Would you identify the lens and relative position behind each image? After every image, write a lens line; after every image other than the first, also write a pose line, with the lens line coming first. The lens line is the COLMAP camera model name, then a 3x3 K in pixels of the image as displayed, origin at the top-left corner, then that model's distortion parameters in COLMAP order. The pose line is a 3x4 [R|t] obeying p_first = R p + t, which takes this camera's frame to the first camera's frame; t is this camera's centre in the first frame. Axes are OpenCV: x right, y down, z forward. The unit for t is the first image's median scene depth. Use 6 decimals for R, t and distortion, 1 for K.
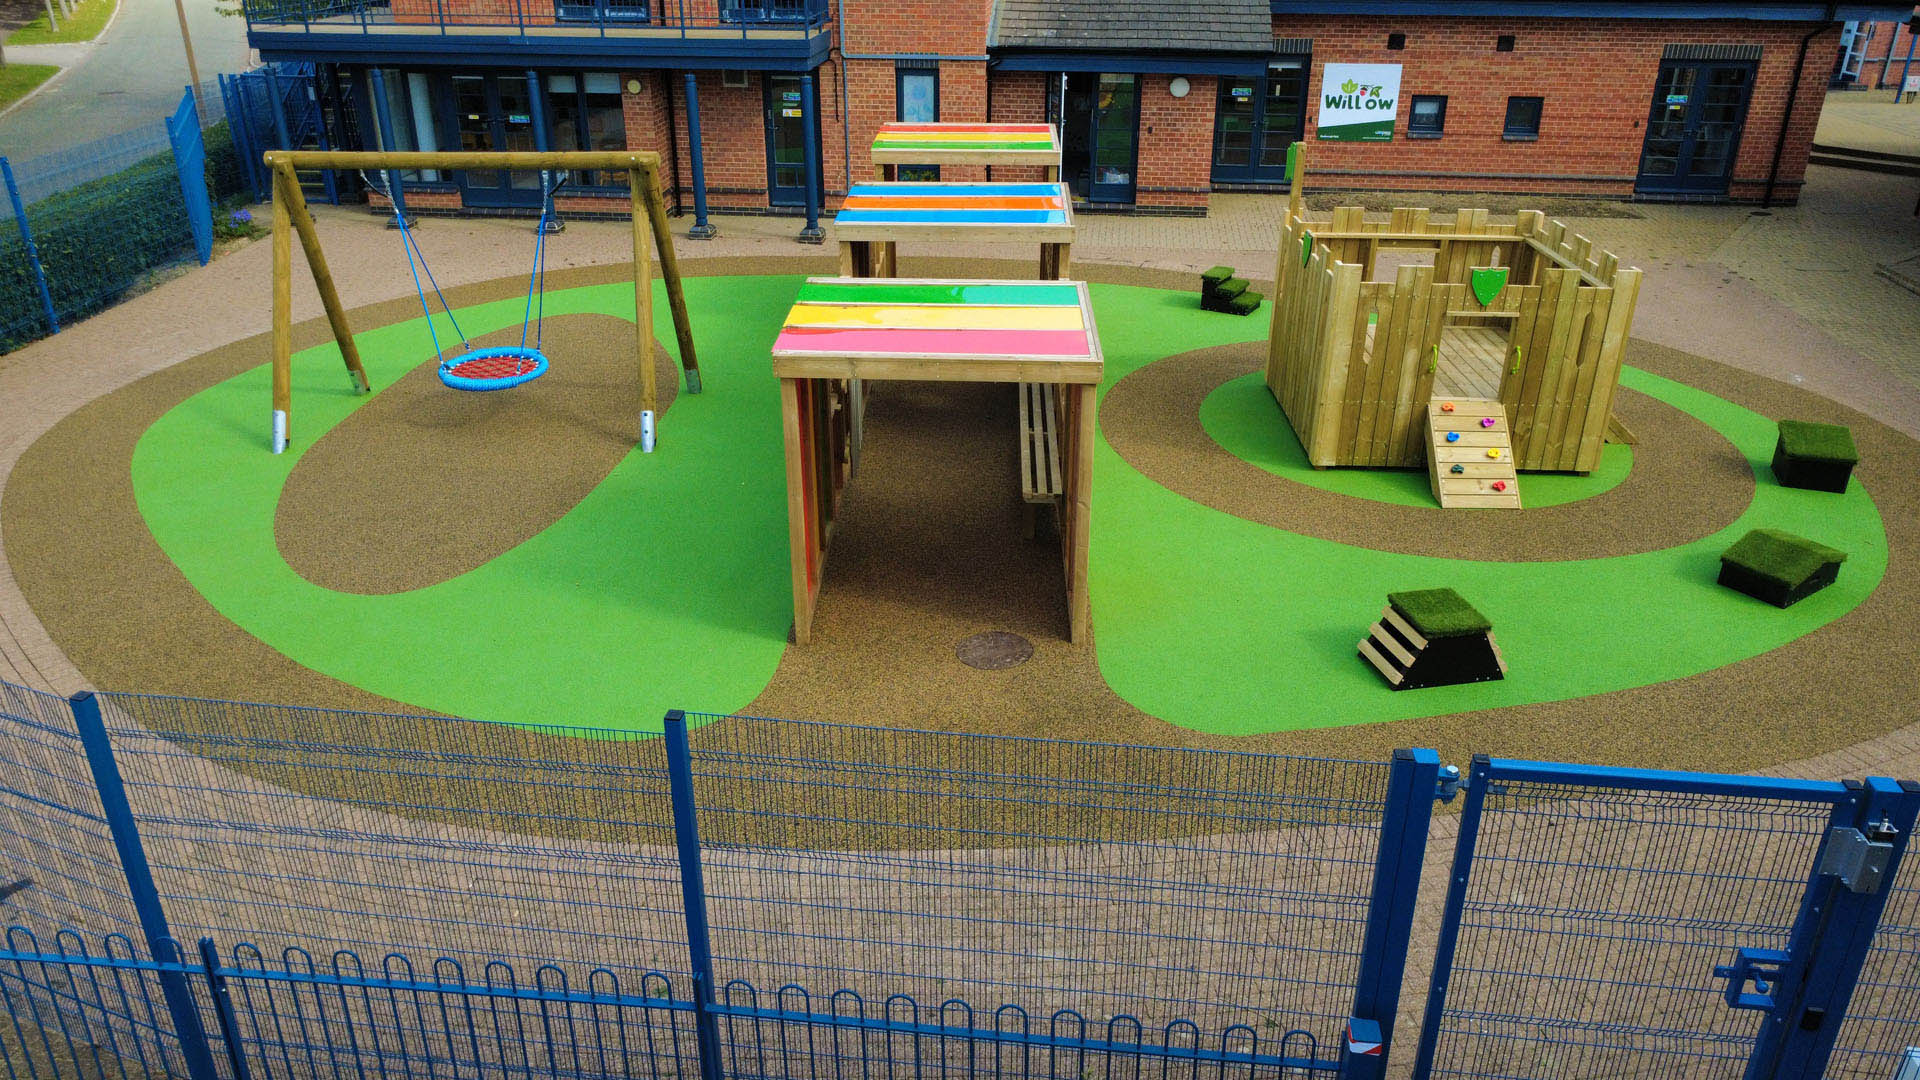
lens RADIAL K [[1393.3, 0, 960.0], [0, 1393.3, 540.0], [0, 0, 1]] dist [-0.000260, -0.001356]
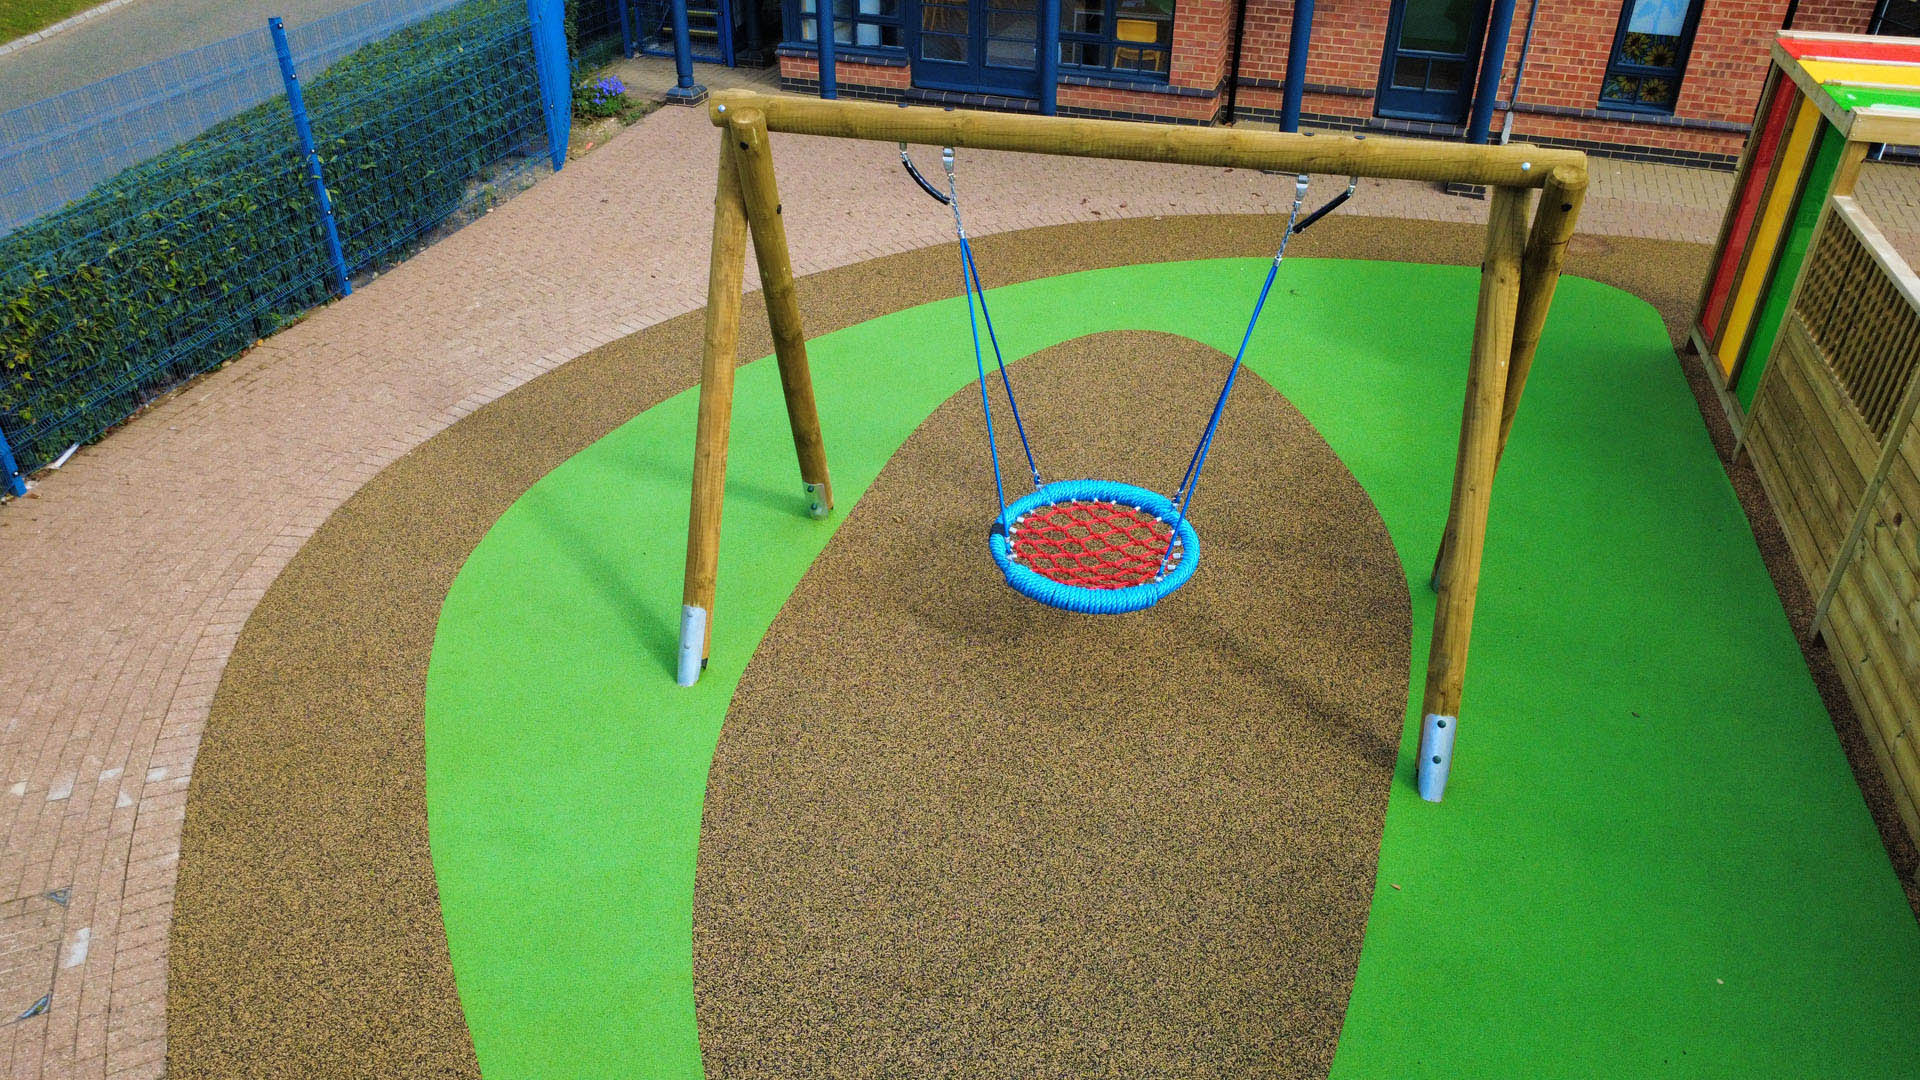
lens RADIAL K [[1393.3, 0, 960.0], [0, 1393.3, 540.0], [0, 0, 1]] dist [-0.000260, -0.001356]
pose [[0.975643, 0.124206, -0.180816, -0.278483], [-0.099150, 0.984948, 0.141588, -0.182292], [0.195680, -0.120211, 0.973272, 0.479204]]
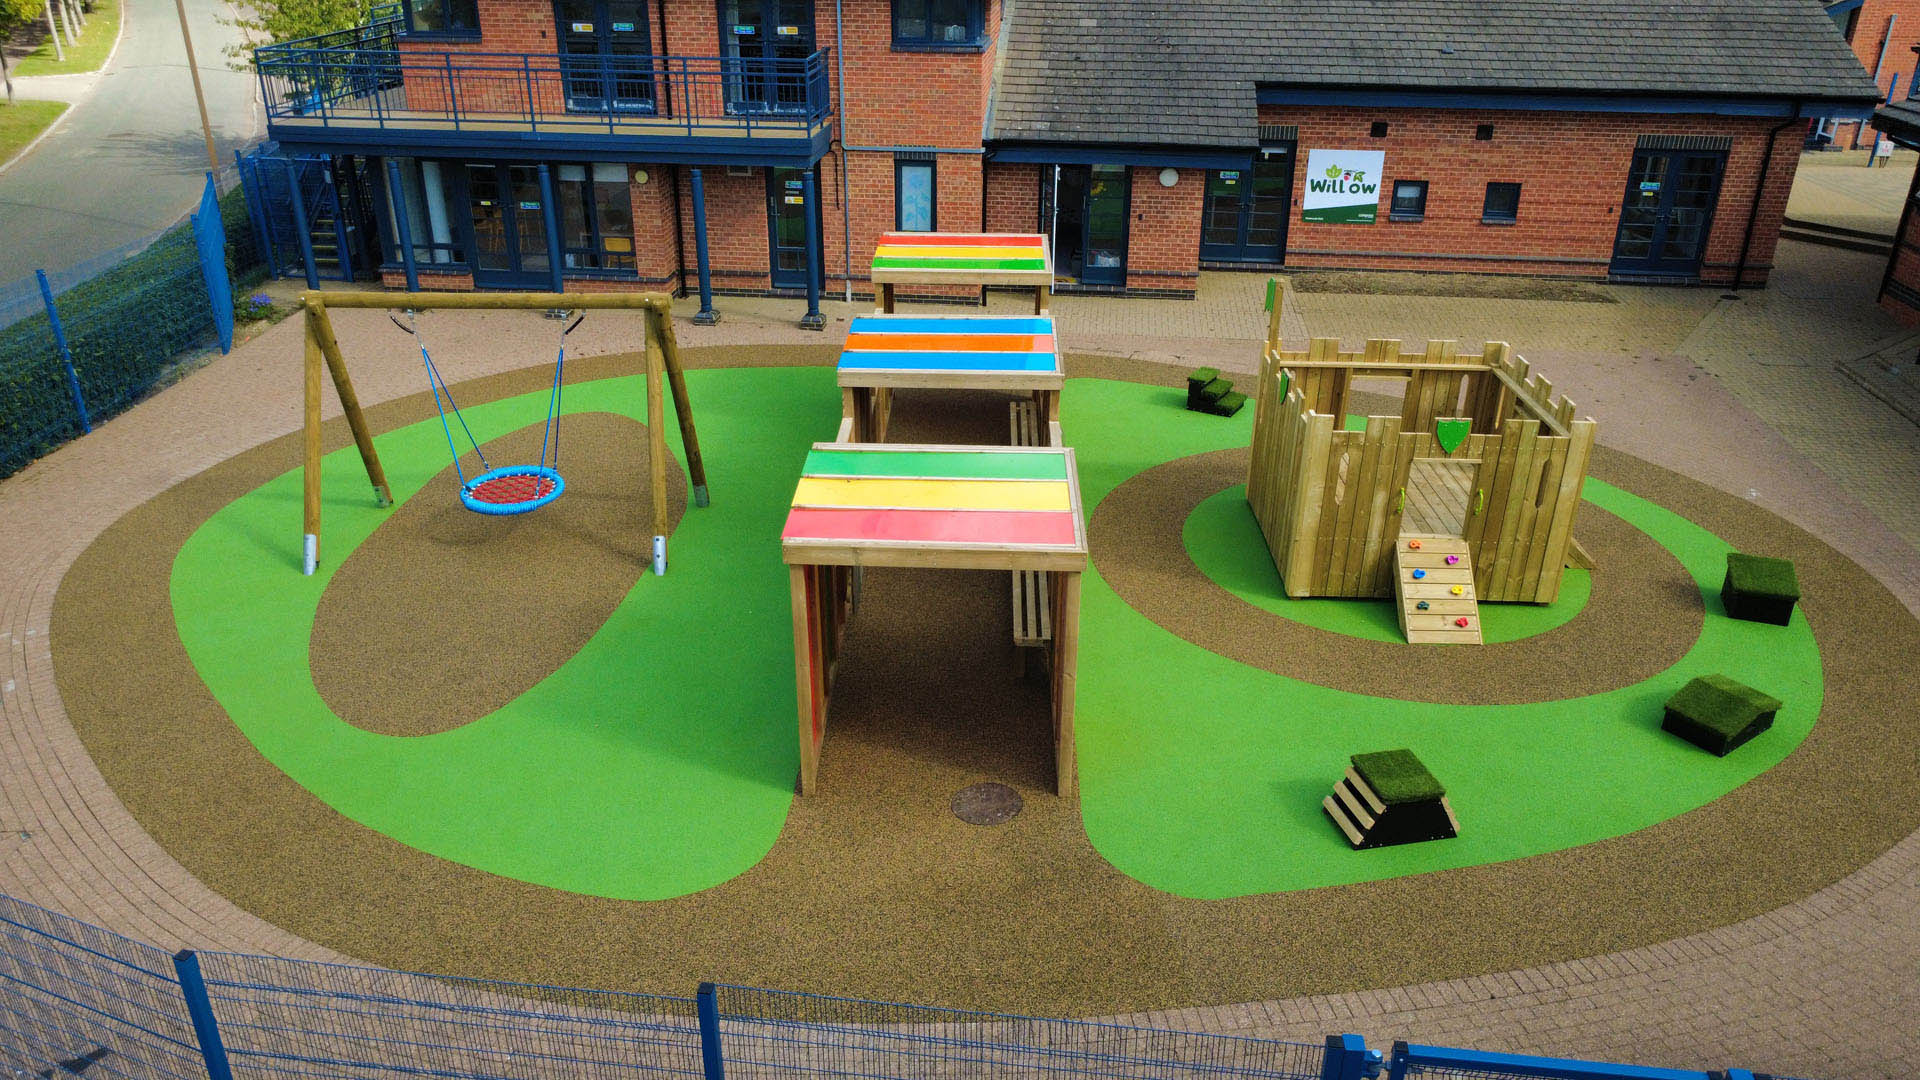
lens RADIAL K [[1393.3, 0, 960.0], [0, 1393.3, 540.0], [0, 0, 1]] dist [-0.000260, -0.001356]
pose [[0.999990, 0.003028, 0.003218, 0.000025], [-0.003036, 0.999993, 0.002237, -0.084678], [-0.003211, -0.002247, 0.999992, -0.051547]]
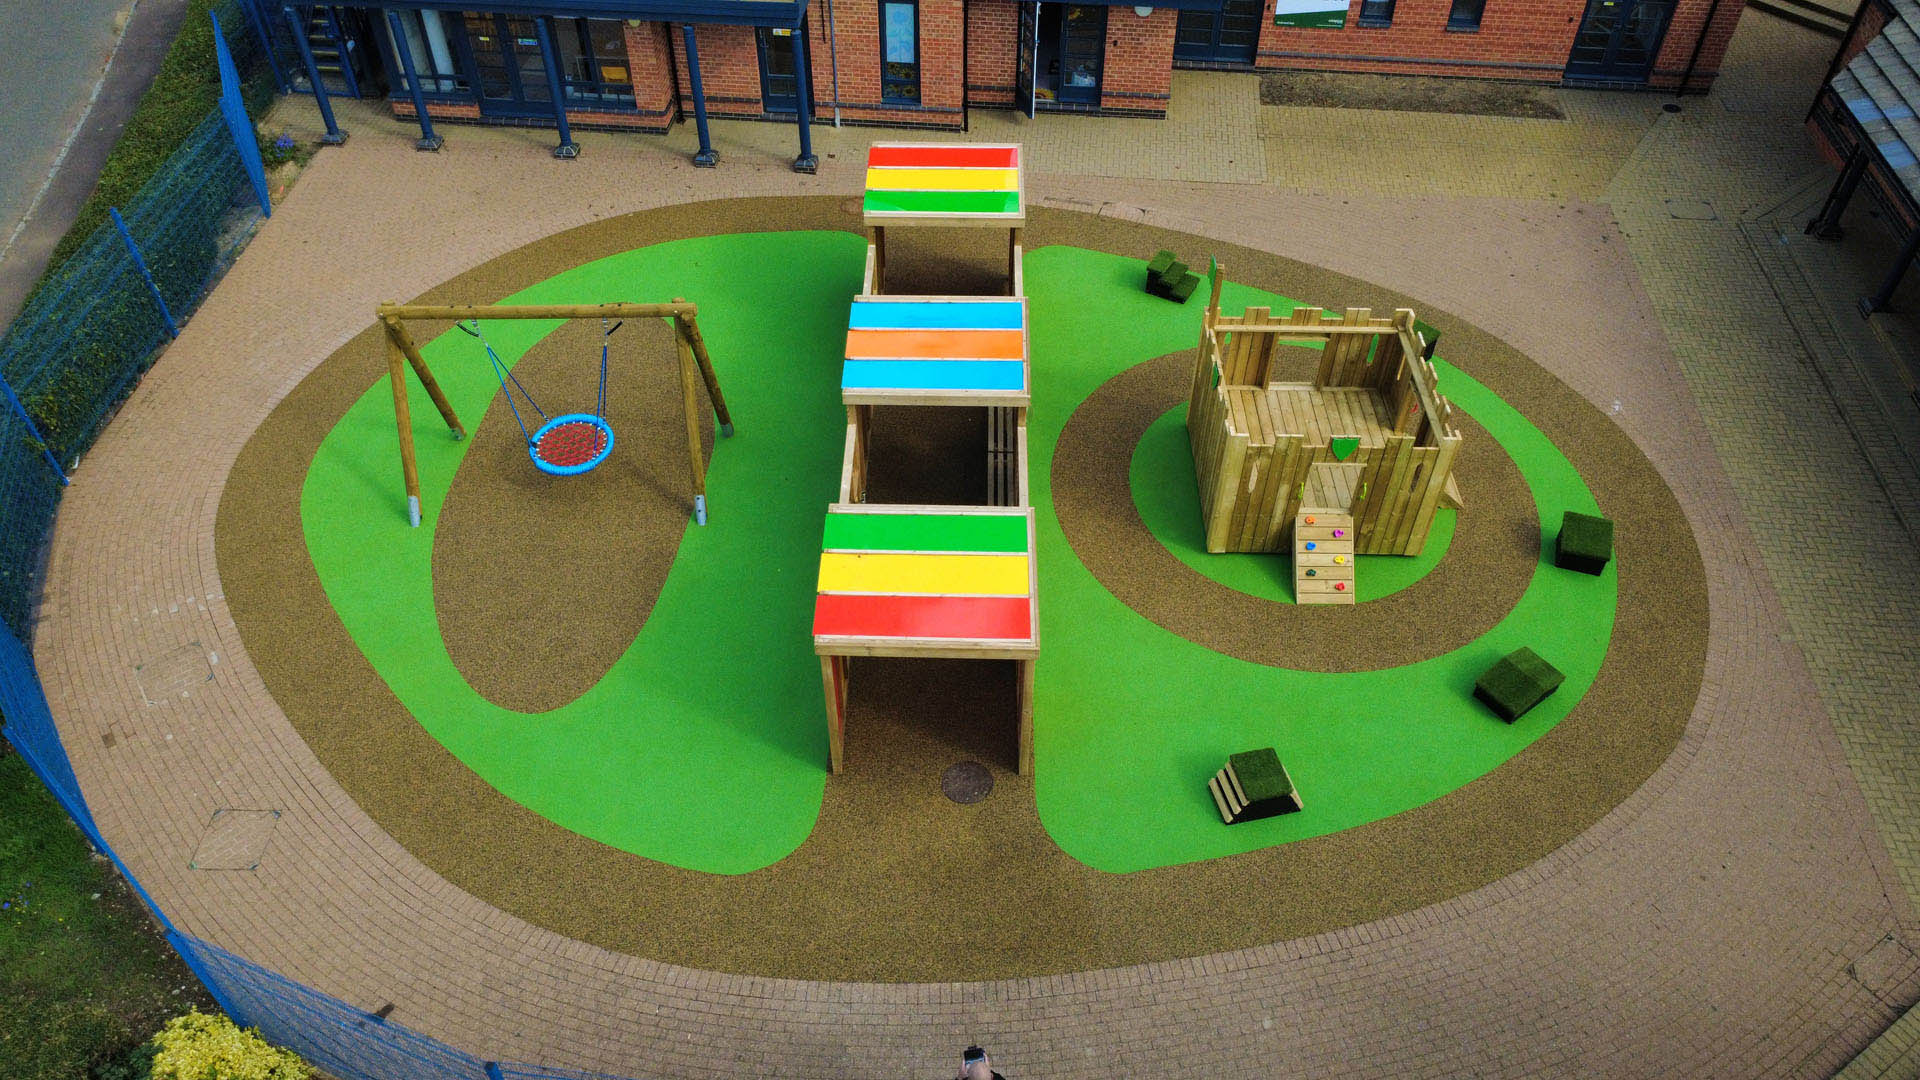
lens RADIAL K [[1393.3, 0, 960.0], [0, 1393.3, 540.0], [0, 0, 1]] dist [-0.000260, -0.001356]
pose [[0.999903, -0.008669, 0.010871, 0.002153], [0.004488, 0.941217, 0.337773, -0.445585], [-0.013160, -0.337692, 0.941165, -0.210923]]
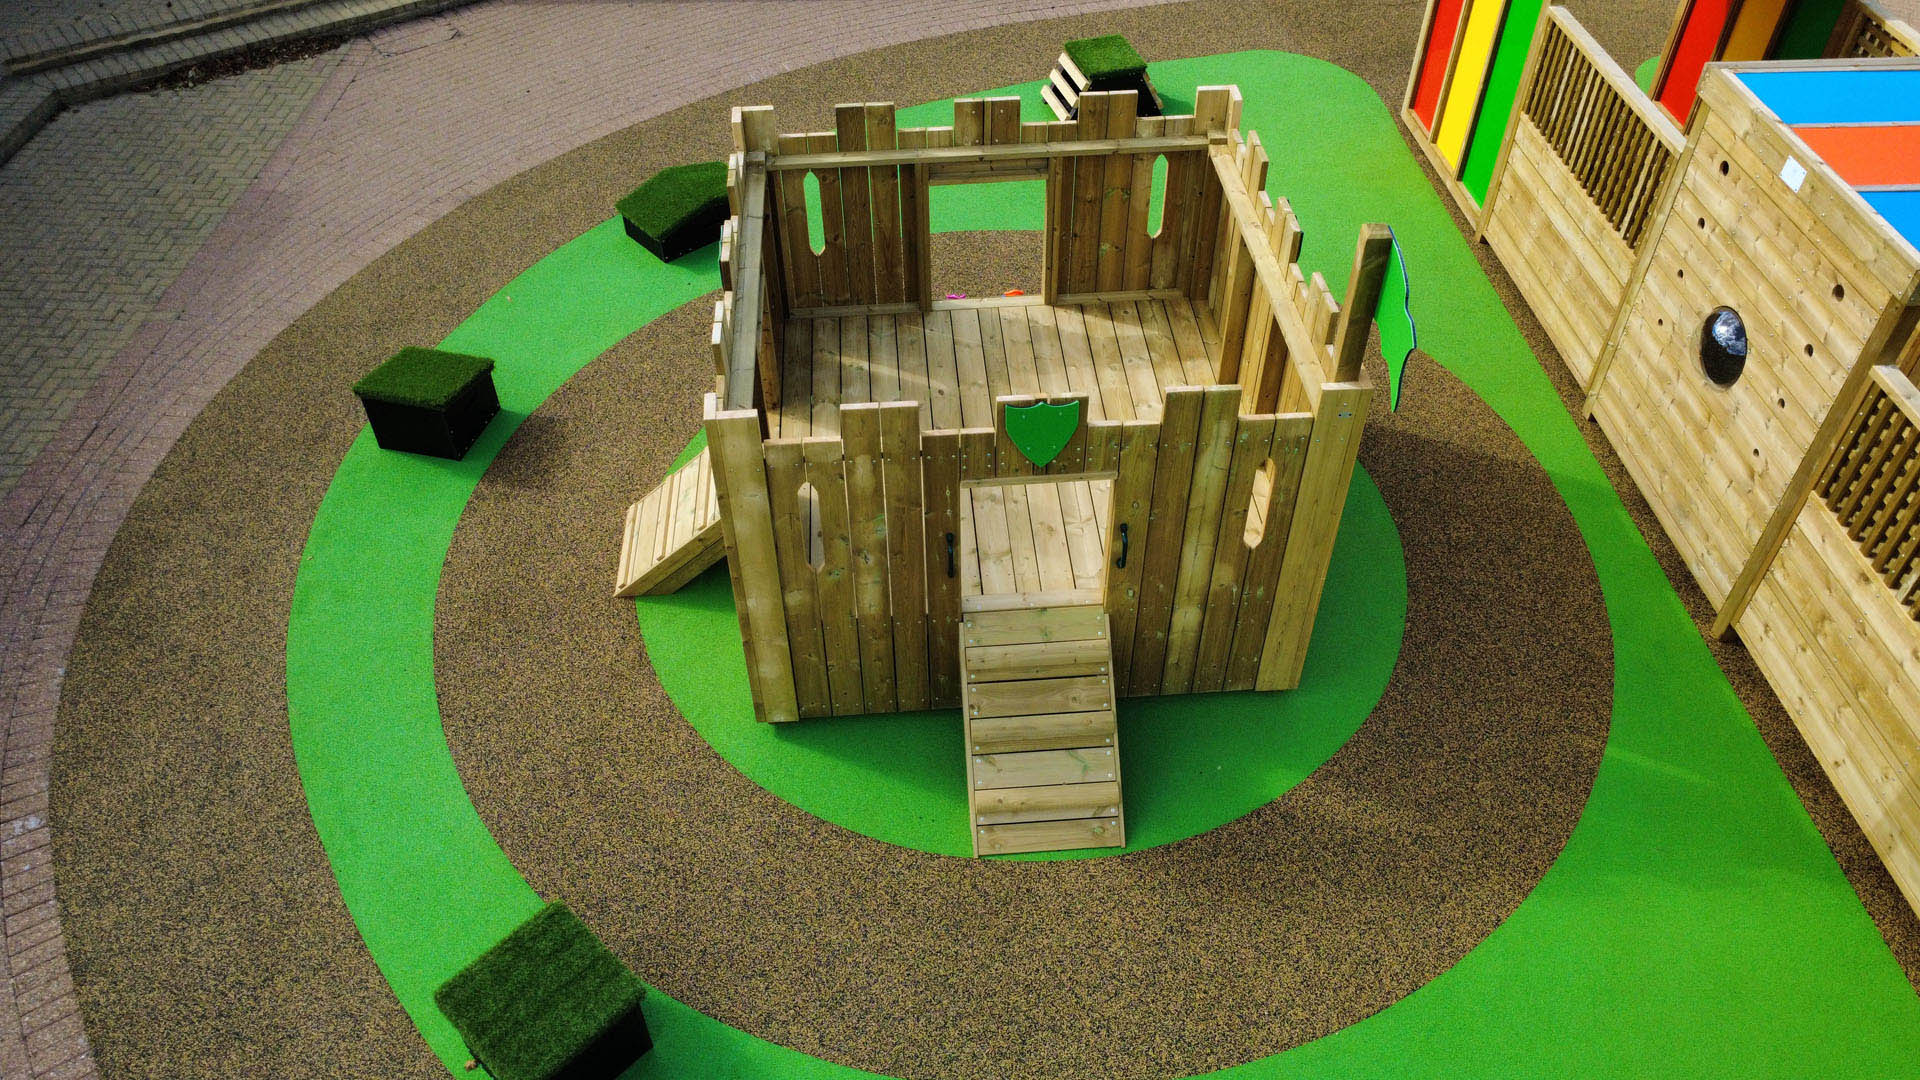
lens RADIAL K [[1393.3, 0, 960.0], [0, 1393.3, 540.0], [0, 0, 1]] dist [-0.000260, -0.001356]
pose [[-0.995743, 0.059226, -0.070624, 0.362469], [-0.044847, 0.358103, 0.932604, -0.556575], [0.080525, 0.931802, -0.353922, 1.128827]]
